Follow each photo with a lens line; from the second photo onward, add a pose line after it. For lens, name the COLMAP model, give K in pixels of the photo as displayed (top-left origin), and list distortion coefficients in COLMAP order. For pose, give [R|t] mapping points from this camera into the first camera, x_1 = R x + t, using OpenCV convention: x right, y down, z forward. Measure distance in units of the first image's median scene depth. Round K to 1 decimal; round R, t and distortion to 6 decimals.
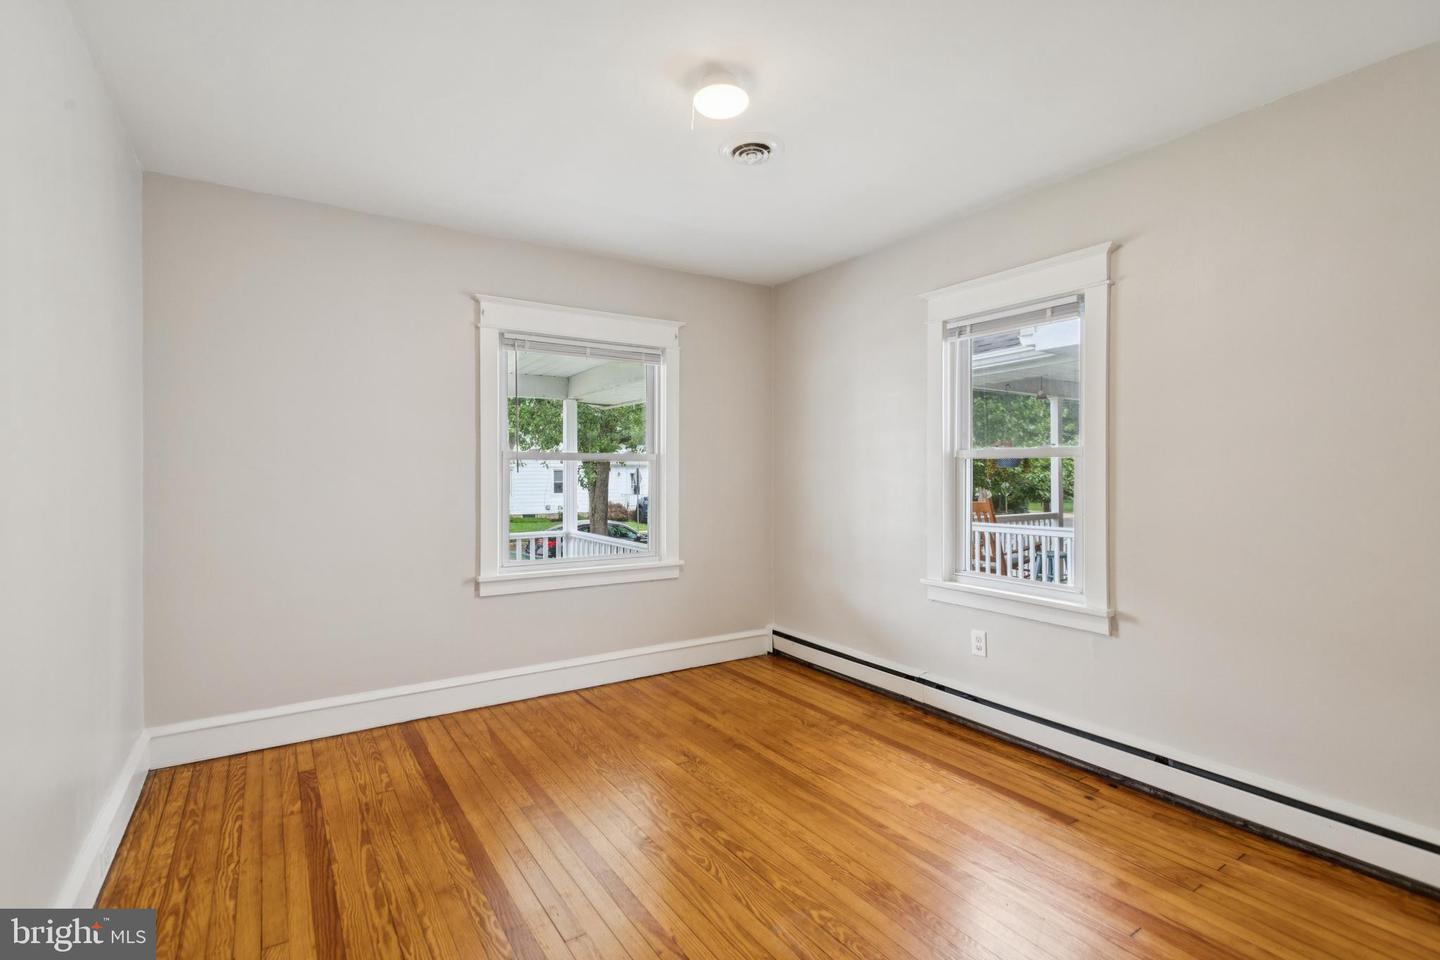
lens RADIAL K [[691.5, 0, 714.2], [0, 691.5, 463.0], [0, 0, 1]] dist [0.022828, -0.007705]
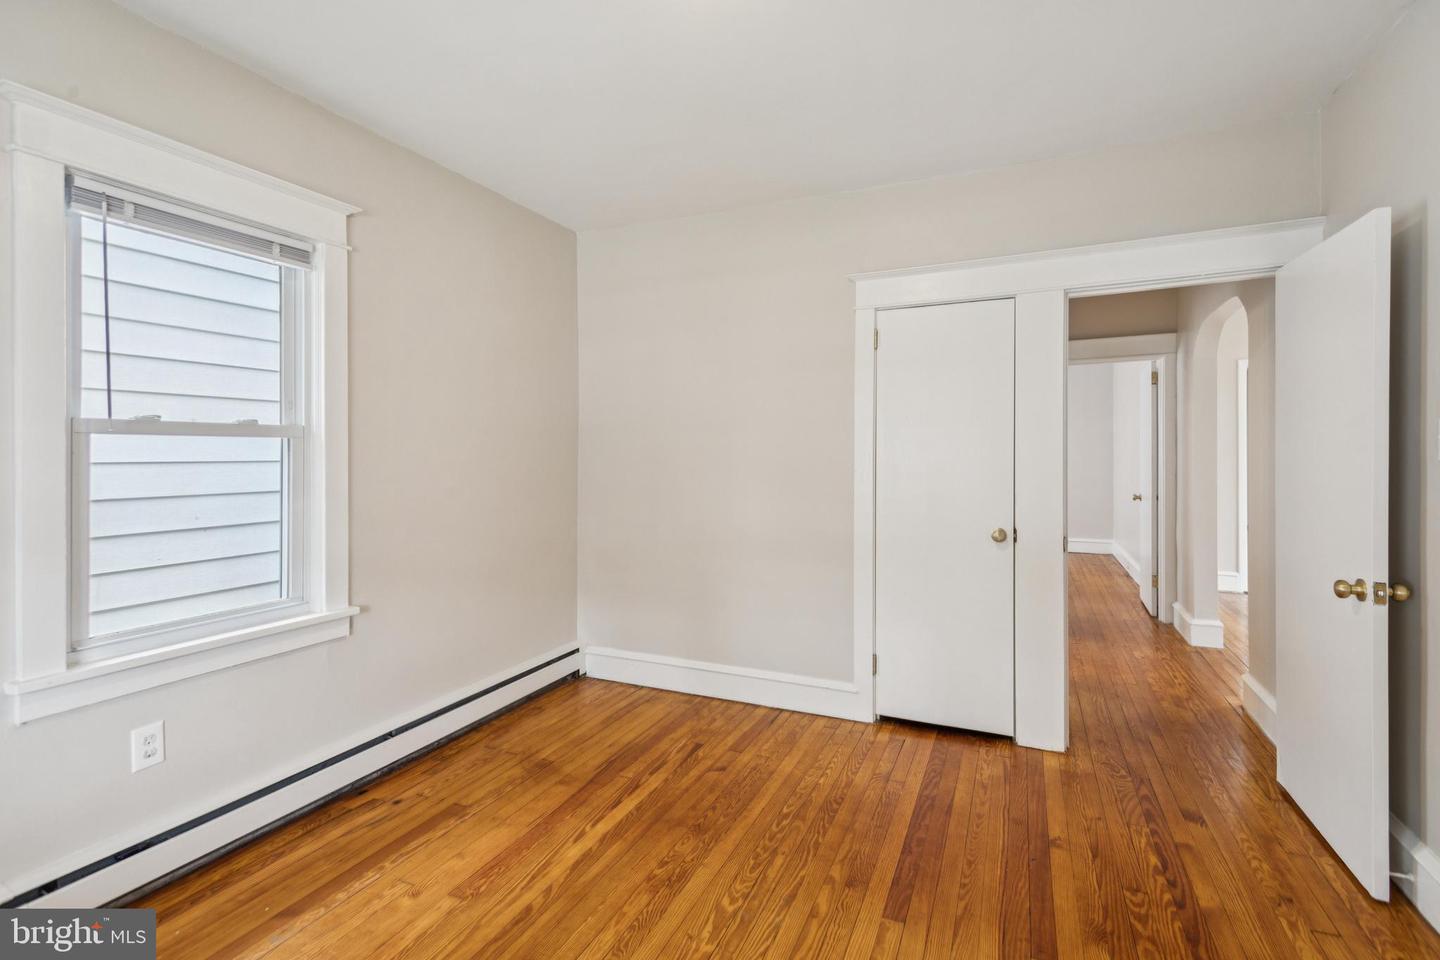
lens RADIAL K [[691.5, 0, 718.2], [0, 691.5, 455.3], [0, 0, 1]] dist [0.022828, -0.007705]
pose [[-0.574538, 0.007871, 0.818440, -0.492055], [-0.006379, 0.999880, -0.014094, 0.021949], [-0.818453, -0.013319, -0.574419, 1.205373]]
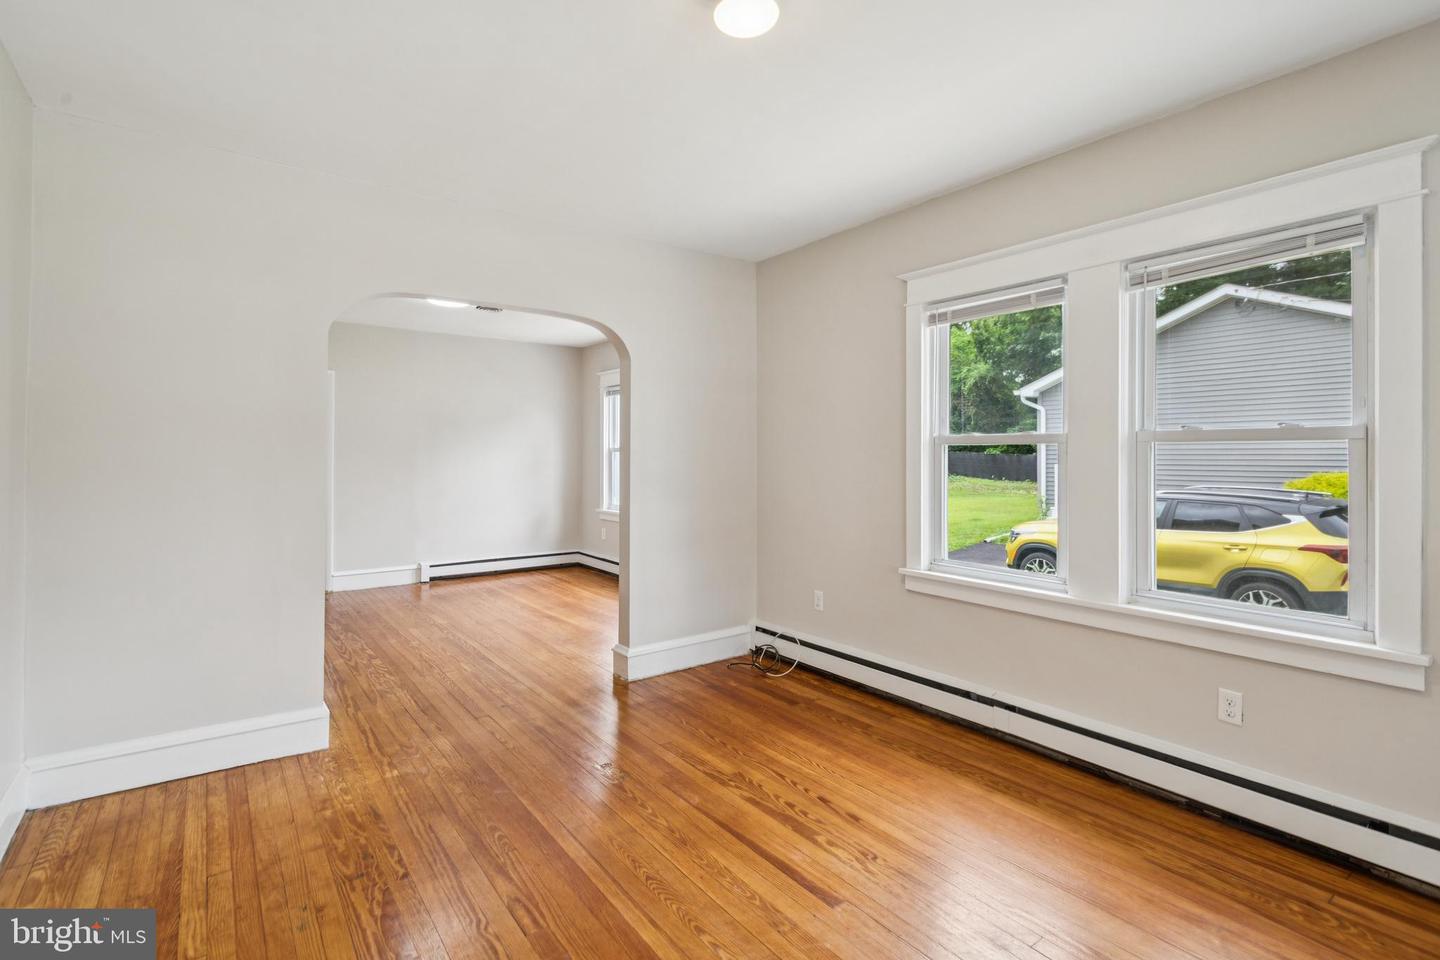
lens RADIAL K [[691.5, 0, 718.4], [0, 691.5, 463.4], [0, 0, 1]] dist [0.022828, -0.007705]
pose [[0.995937, 0.009176, 0.089586, -0.096275], [-0.011183, 0.999697, 0.021928, 0.003271], [-0.089357, -0.022841, 0.995738, 0.152078]]
